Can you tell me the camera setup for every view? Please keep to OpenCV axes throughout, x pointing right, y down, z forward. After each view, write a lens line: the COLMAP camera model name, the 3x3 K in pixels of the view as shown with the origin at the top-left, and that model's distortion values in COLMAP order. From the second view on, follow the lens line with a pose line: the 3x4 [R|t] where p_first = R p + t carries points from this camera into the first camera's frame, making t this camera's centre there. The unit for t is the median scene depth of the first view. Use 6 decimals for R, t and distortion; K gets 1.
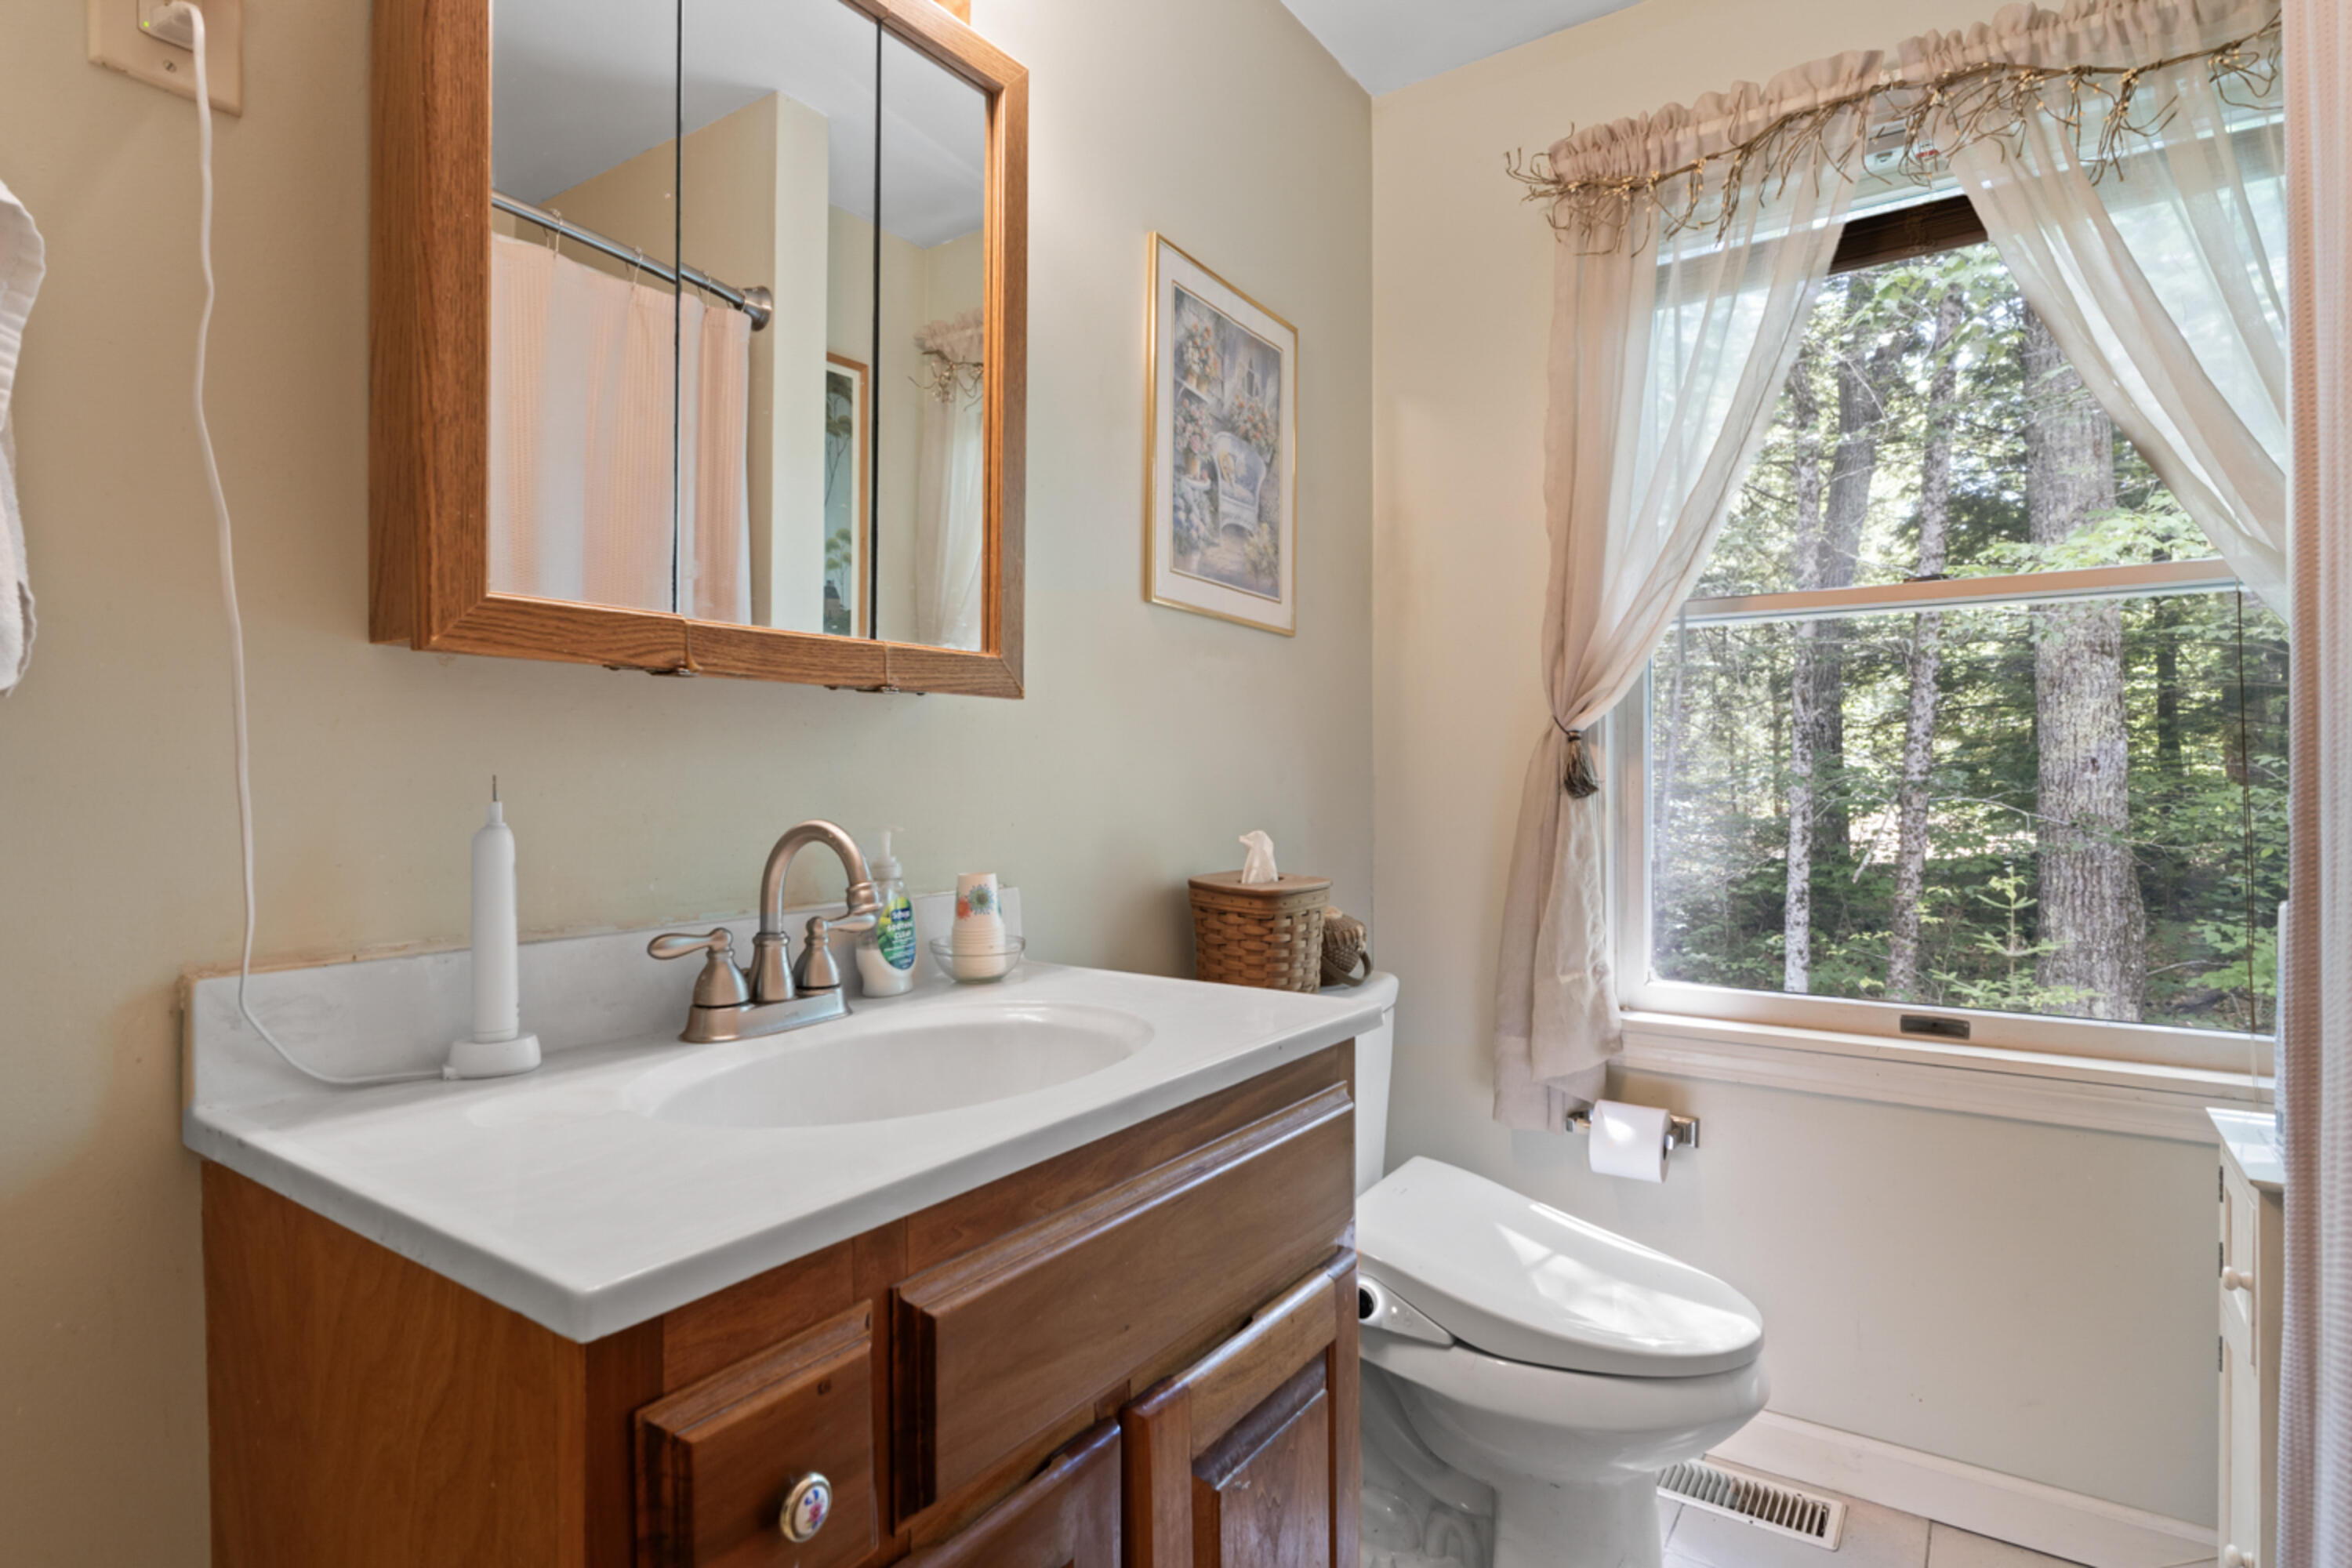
lens RADIAL K [[1207.6, 0, 1192.8], [0, 1207.6, 780.0], [0, 0, 1]] dist [-0.005287, -0.000569]
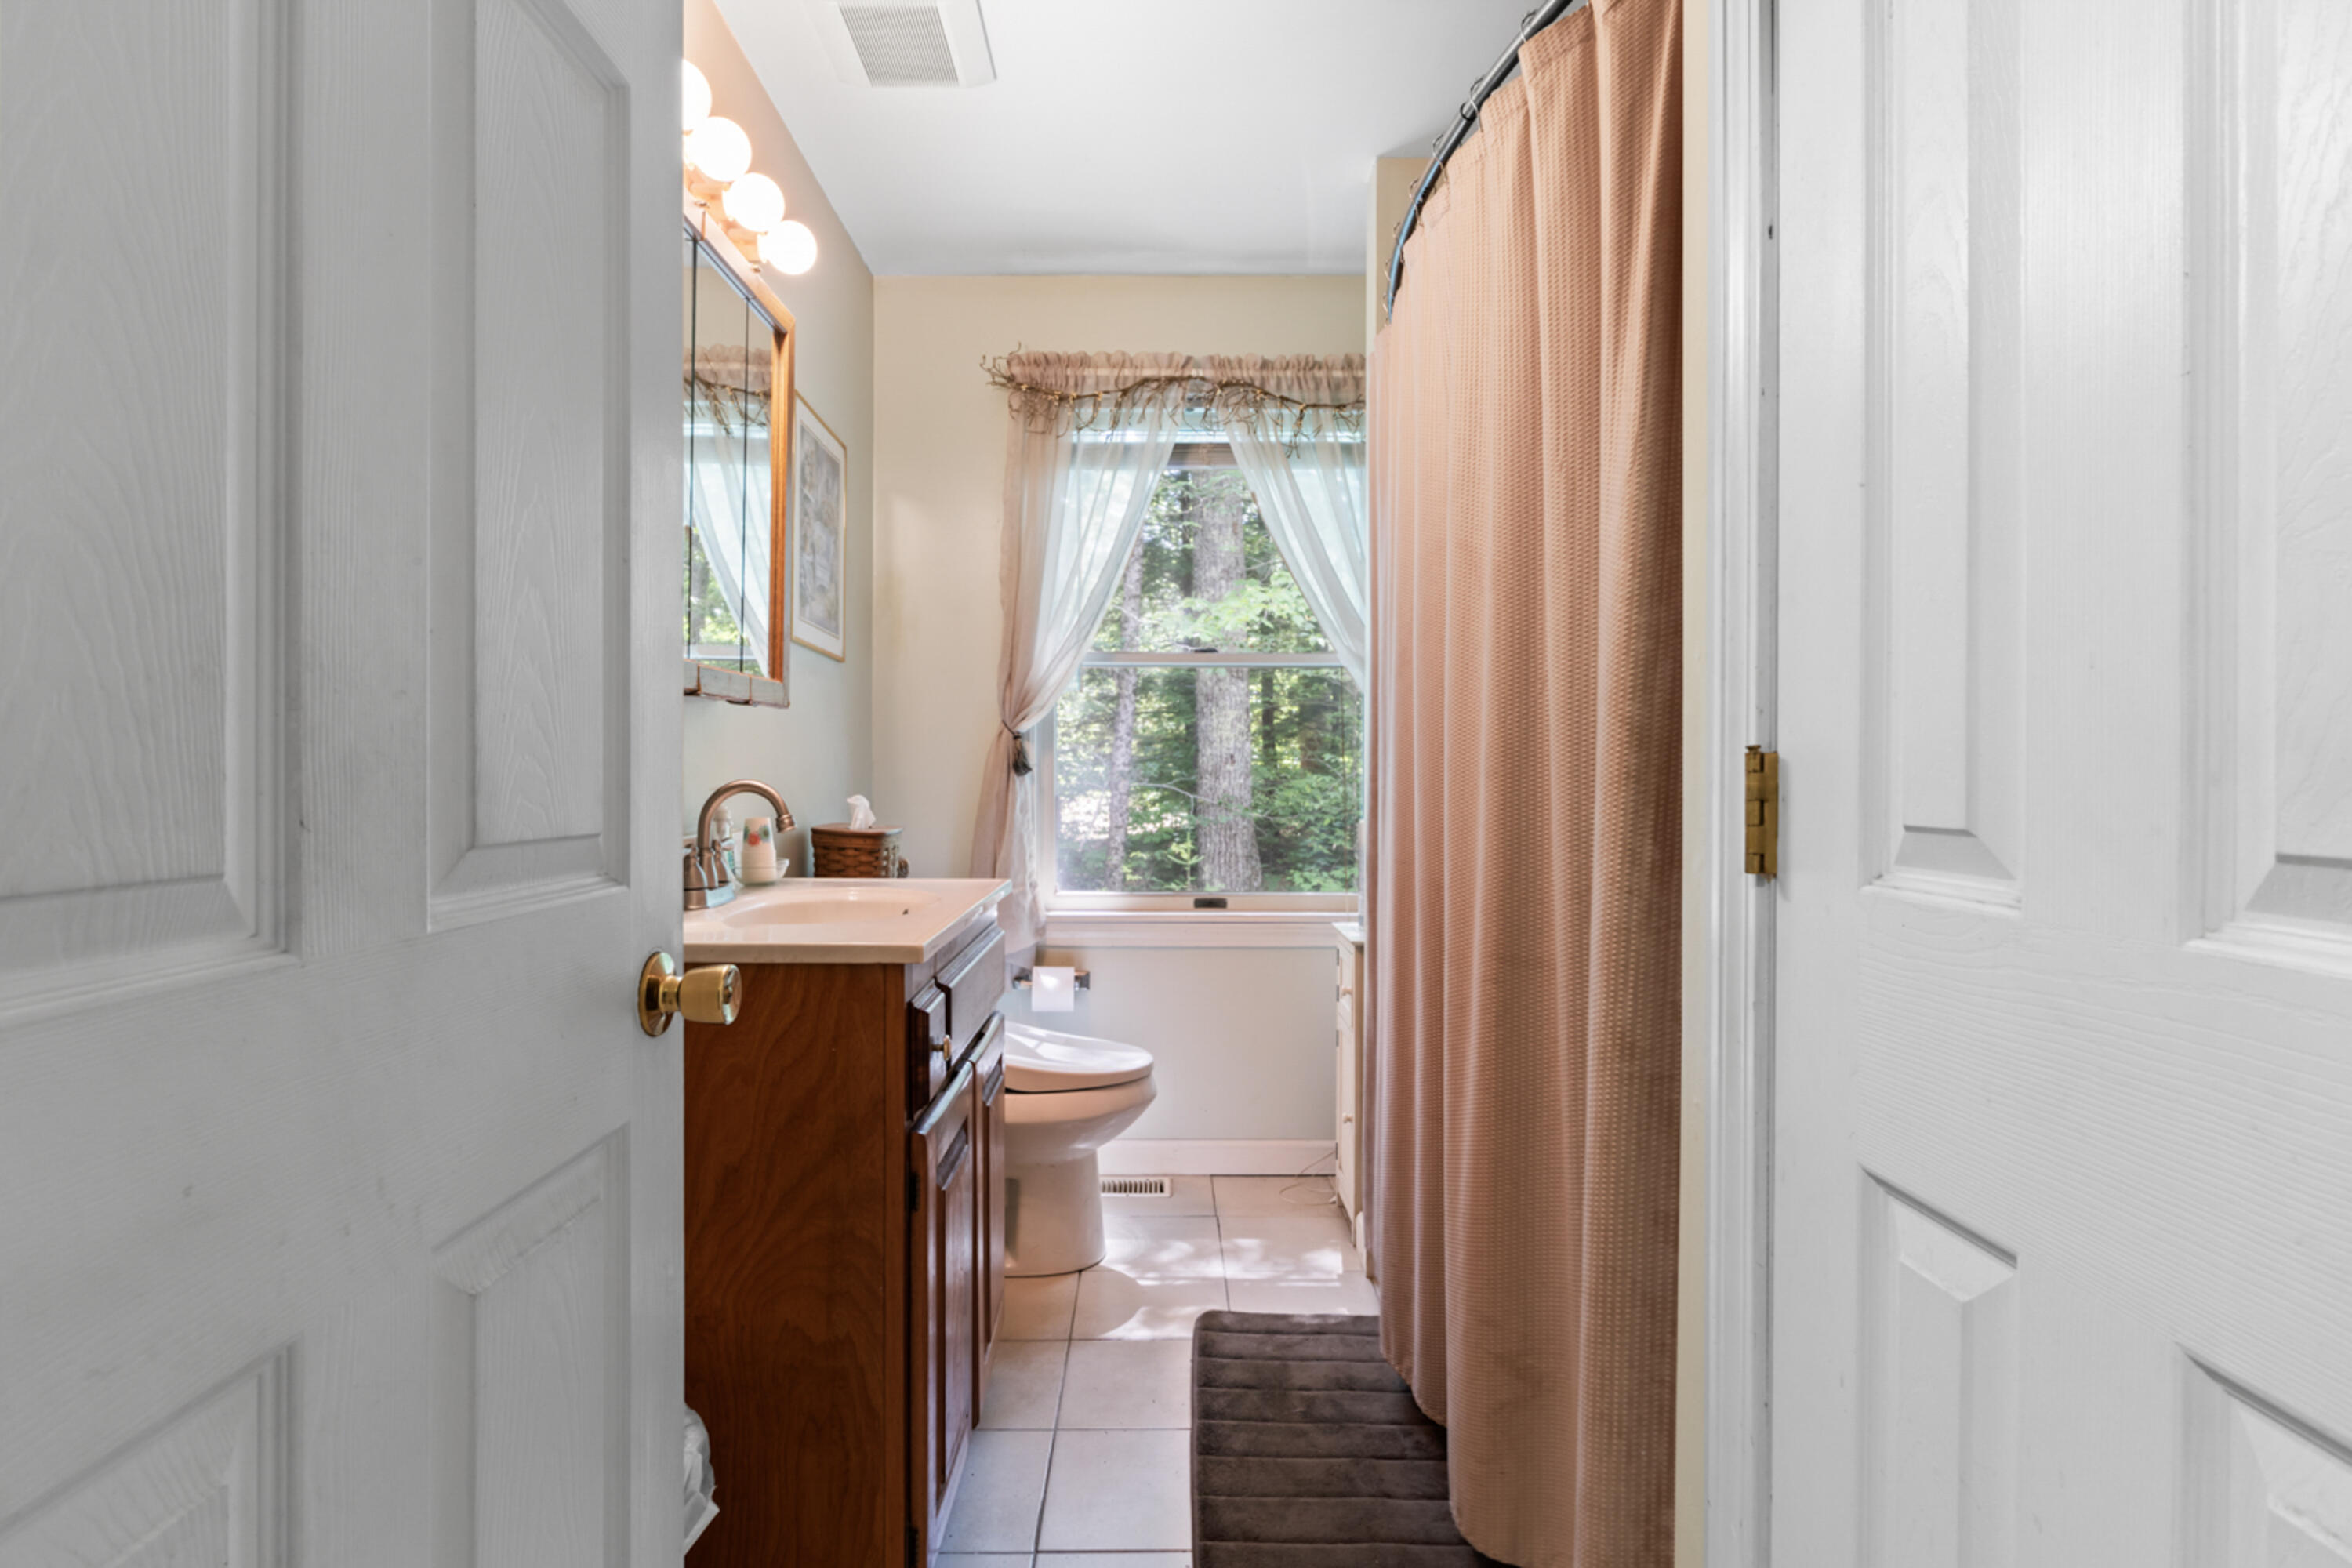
lens RADIAL K [[1207.6, 0, 1192.8], [0, 1207.6, 780.0], [0, 0, 1]] dist [-0.005287, -0.000569]
pose [[0.811238, -0.002153, 0.584712, -0.416938], [-0.001878, 0.999978, 0.006287, 0.010738], [-0.584713, -0.006198, 0.811217, -0.400692]]
